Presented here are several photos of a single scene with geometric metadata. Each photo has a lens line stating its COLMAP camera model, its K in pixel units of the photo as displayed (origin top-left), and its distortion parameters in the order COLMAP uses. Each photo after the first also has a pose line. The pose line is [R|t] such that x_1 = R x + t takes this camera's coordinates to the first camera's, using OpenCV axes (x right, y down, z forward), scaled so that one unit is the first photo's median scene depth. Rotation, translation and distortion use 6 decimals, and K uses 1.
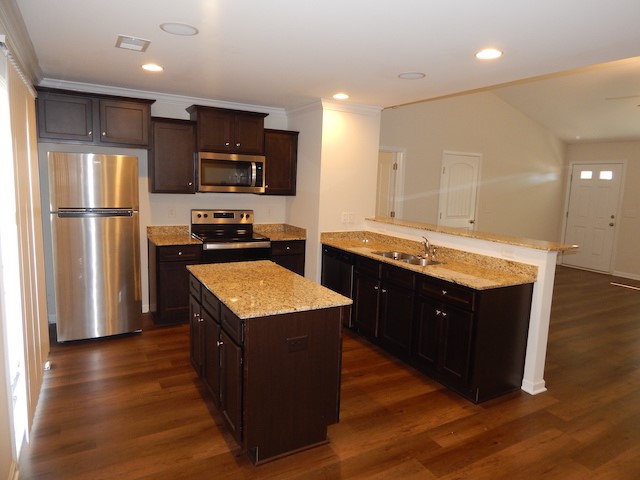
lens RADIAL K [[424.5, 0, 320.0], [0, 424.5, 240.0], [0, 0, 1]] dist [-0.002724, -0.001631]
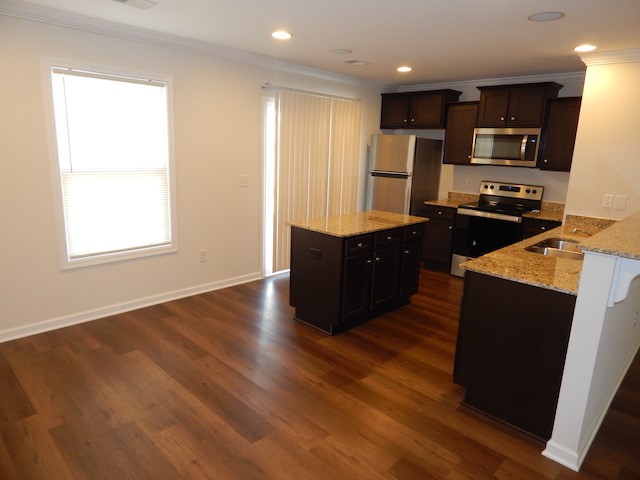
lens RADIAL K [[424.5, 0, 320.0], [0, 424.5, 240.0], [0, 0, 1]] dist [-0.002724, -0.001631]
pose [[0.259012, 0.179681, -0.949014, 0.697575], [-0.155558, 0.977478, 0.142614, -0.011748], [0.953265, 0.110688, 0.281130, 0.295918]]
